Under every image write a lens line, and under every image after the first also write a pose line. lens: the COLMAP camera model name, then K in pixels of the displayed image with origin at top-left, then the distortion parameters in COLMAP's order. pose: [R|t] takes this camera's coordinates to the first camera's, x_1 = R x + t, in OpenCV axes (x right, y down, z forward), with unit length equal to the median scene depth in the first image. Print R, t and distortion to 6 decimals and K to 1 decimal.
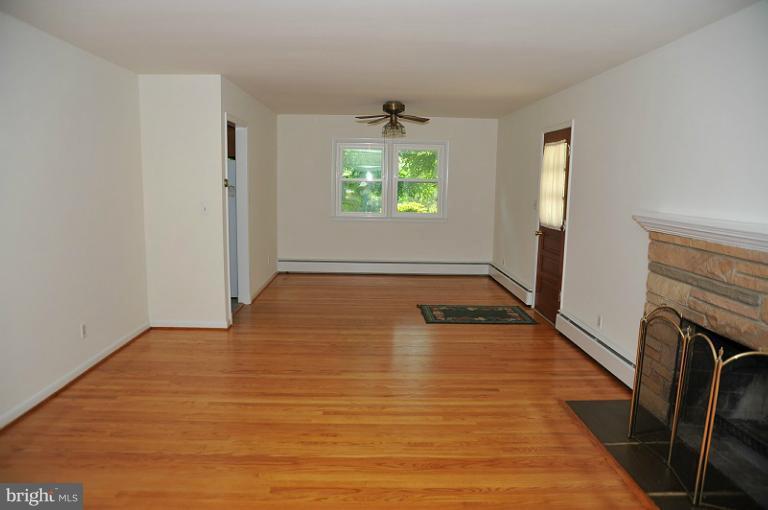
lens RADIAL K [[524.3, 0, 384.0], [0, 524.3, 255.0], [0, 0, 1]] dist [0.000025, 0.000485]
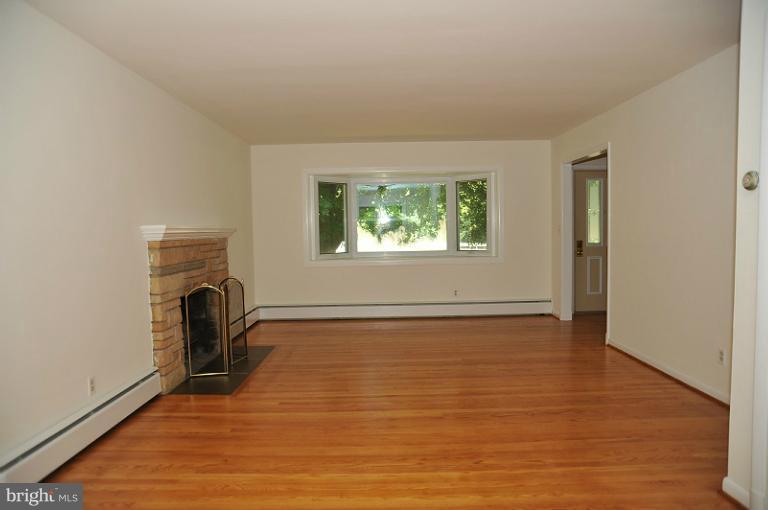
lens RADIAL K [[524.3, 0, 384.0], [0, 524.3, 255.0], [0, 0, 1]] dist [0.000025, 0.000485]
pose [[-0.999598, -0.001288, 0.028329, -0.009861], [0.004256, 0.980836, 0.194789, -0.223911], [-0.028037, 0.194832, -0.980436, 1.998176]]
